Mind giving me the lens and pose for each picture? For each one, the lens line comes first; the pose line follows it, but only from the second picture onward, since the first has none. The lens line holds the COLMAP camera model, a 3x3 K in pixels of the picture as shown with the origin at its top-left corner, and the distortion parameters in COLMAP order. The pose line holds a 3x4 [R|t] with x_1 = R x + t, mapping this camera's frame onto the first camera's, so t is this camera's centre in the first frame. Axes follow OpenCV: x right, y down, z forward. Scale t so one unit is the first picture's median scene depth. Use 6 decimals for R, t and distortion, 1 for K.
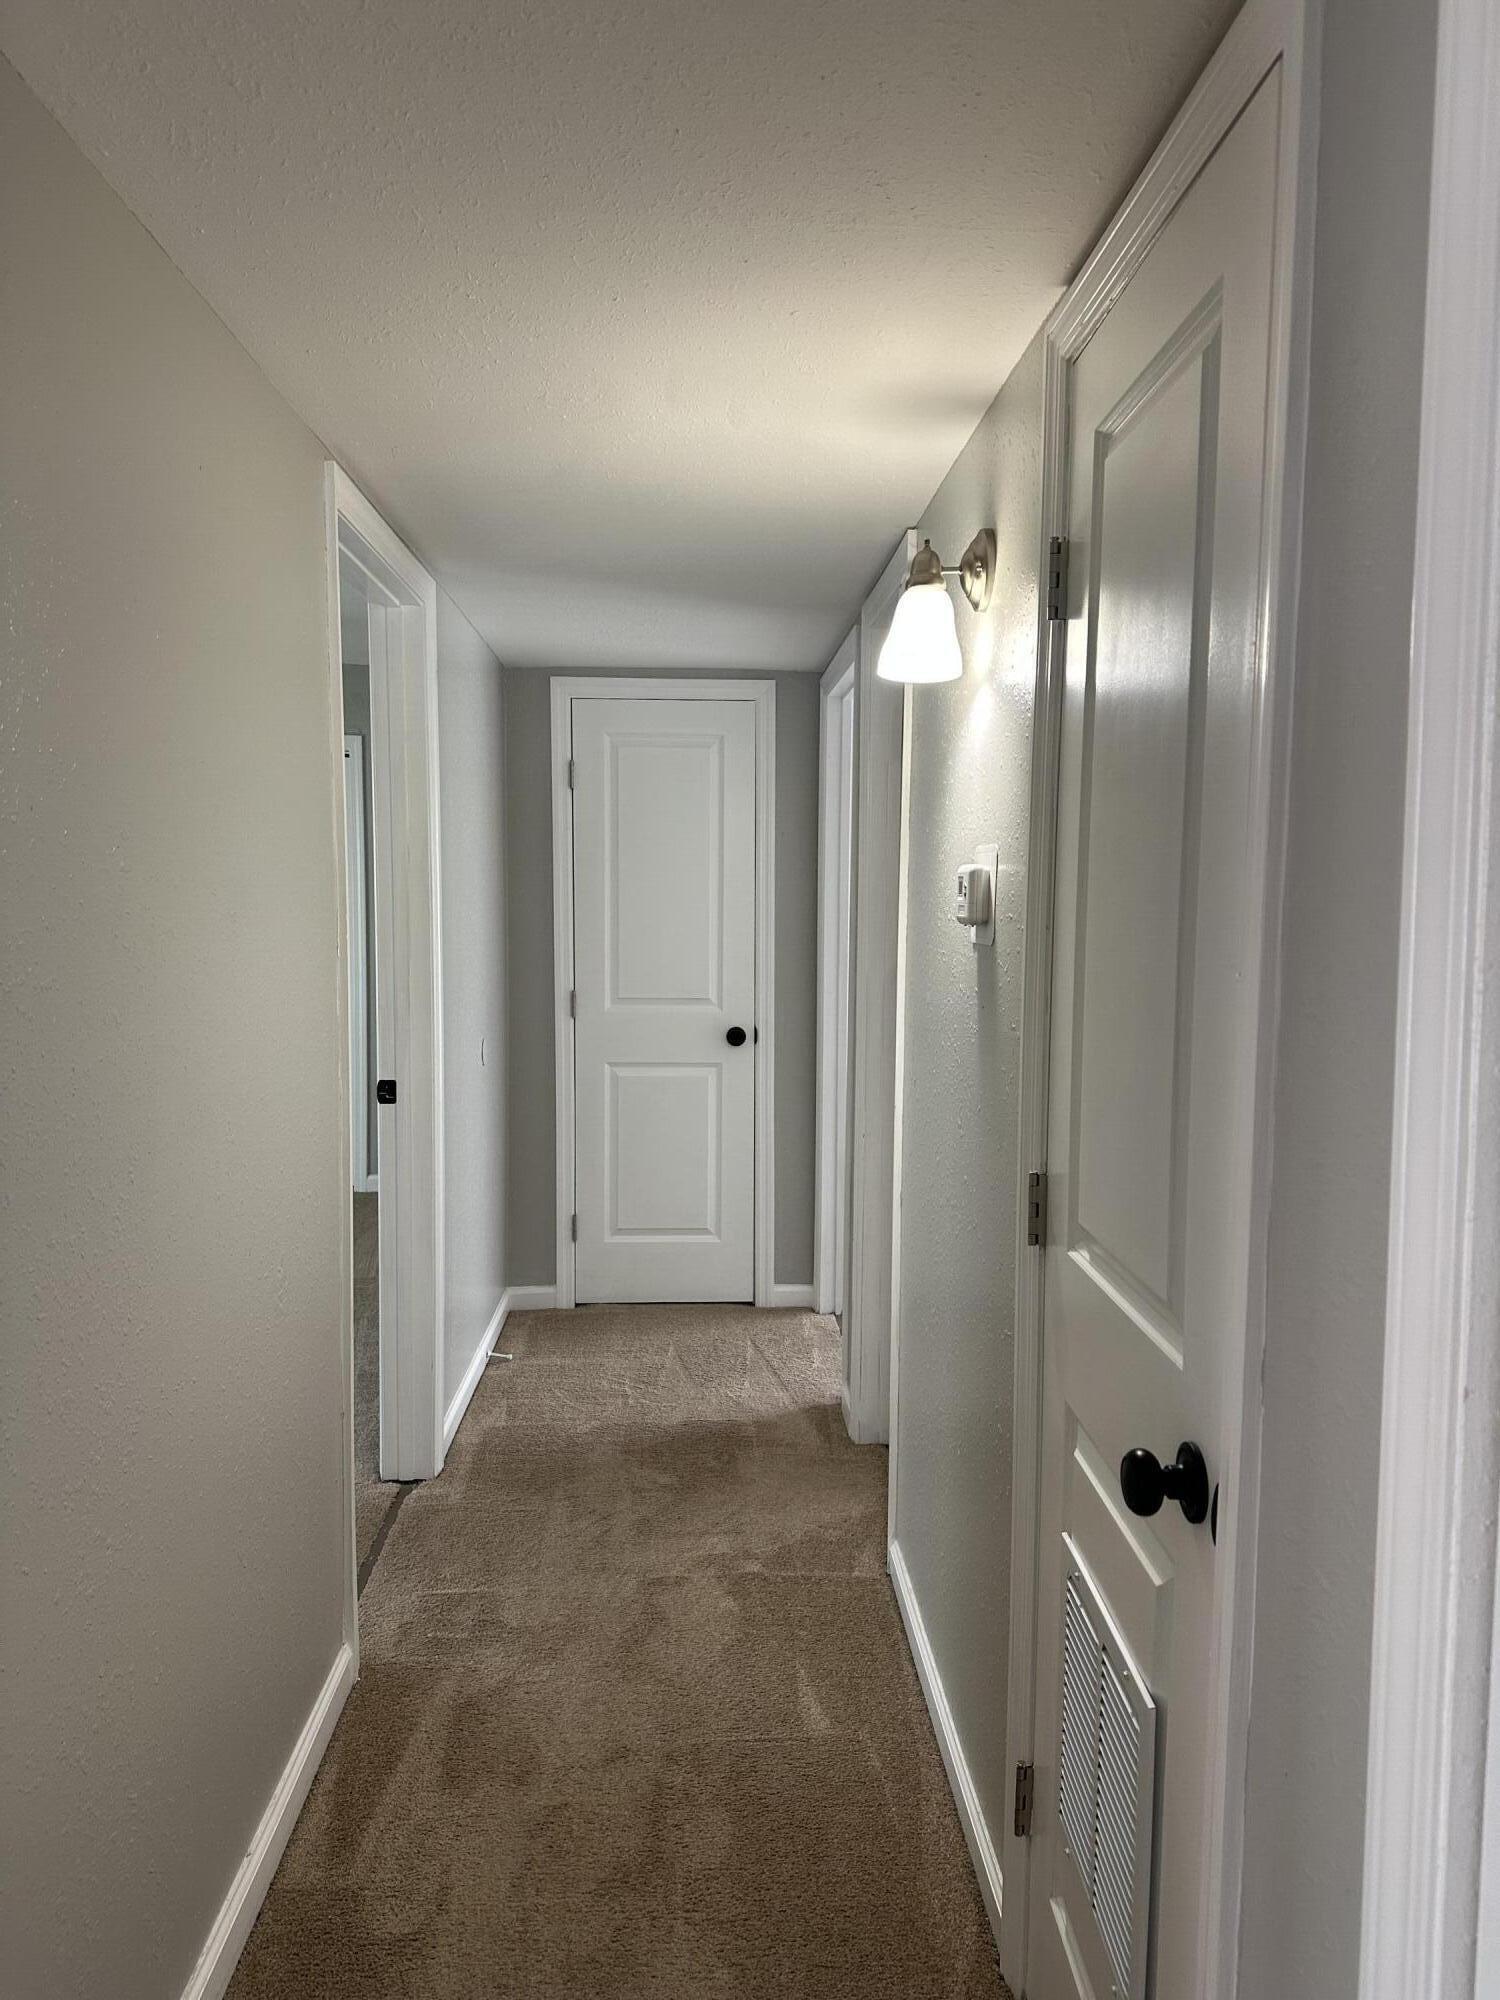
lens RADIAL K [[1377.7, 0, 750.0], [0, 1377.7, 1000.0], [0, 0, 1]] dist [0.059239, -0.101559]
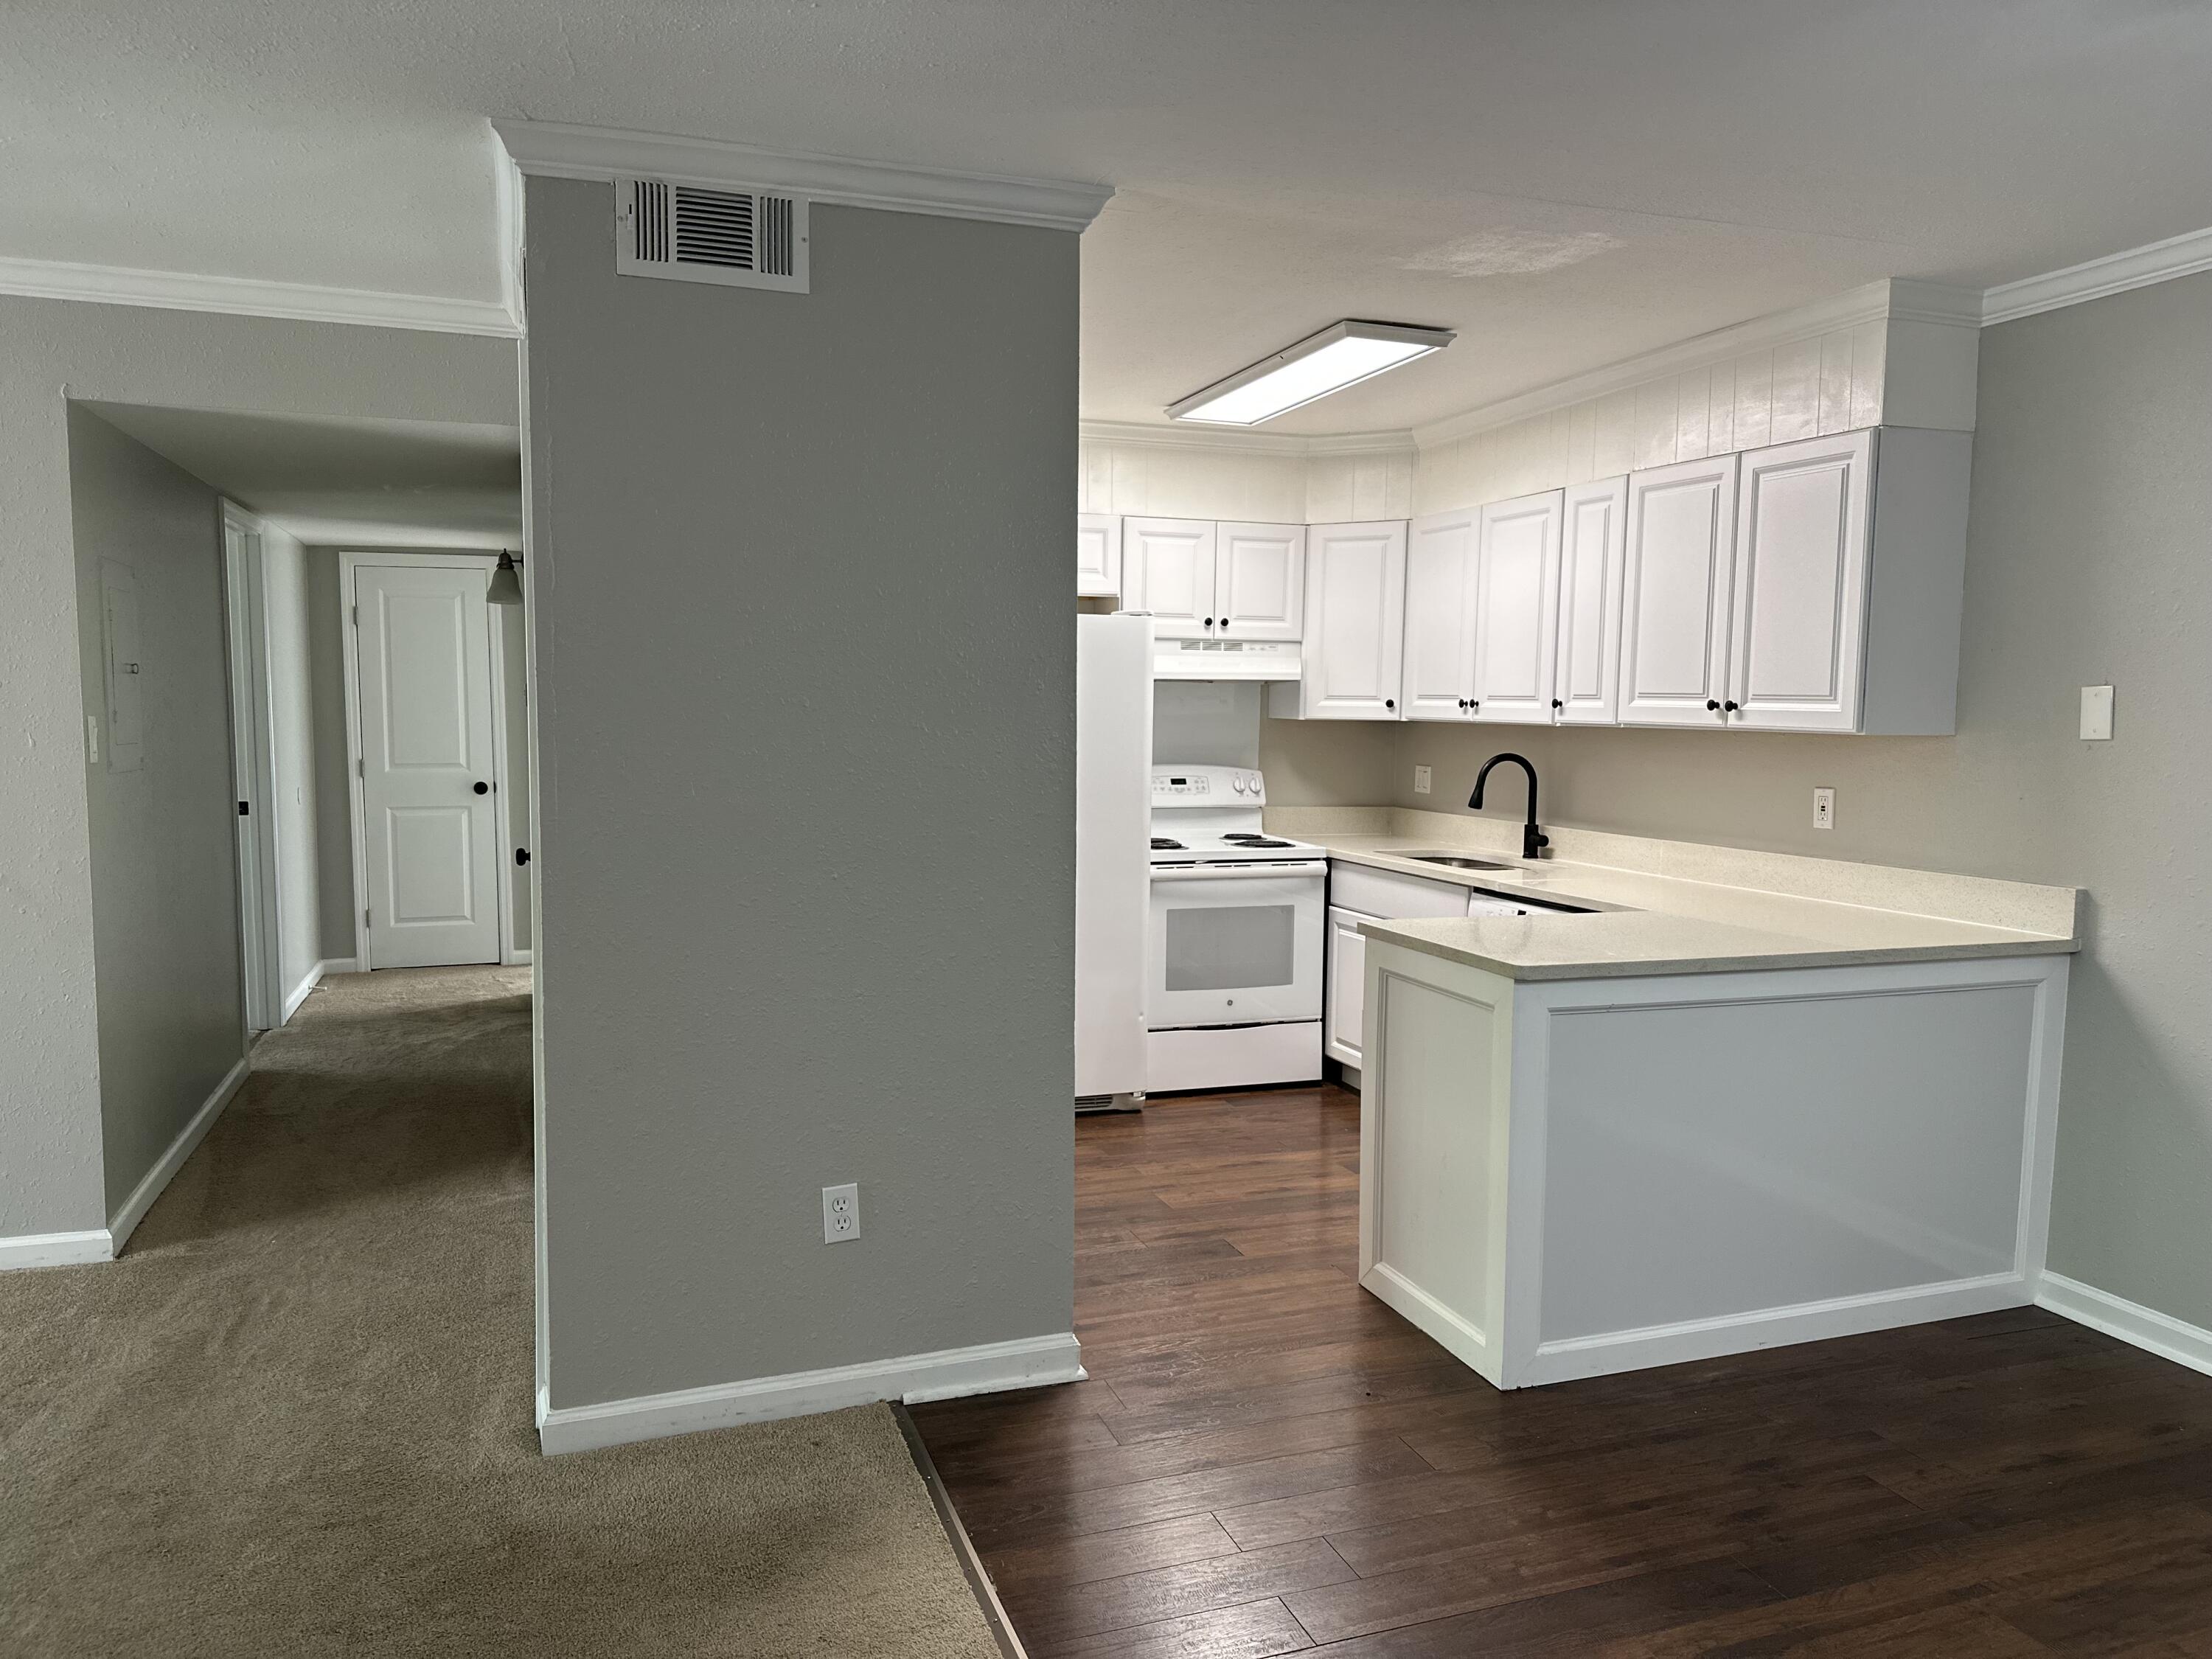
lens RADIAL K [[1520.3, 0, 1081.2], [0, 1520.3, 844.3], [0, 0, 1]] dist [0.060070, -0.110923]
pose [[0.955664, -0.029691, 0.292959, 0.130752], [0.023079, 0.999395, 0.026001, 0.061255], [-0.293554, -0.018087, 0.955771, -0.837004]]
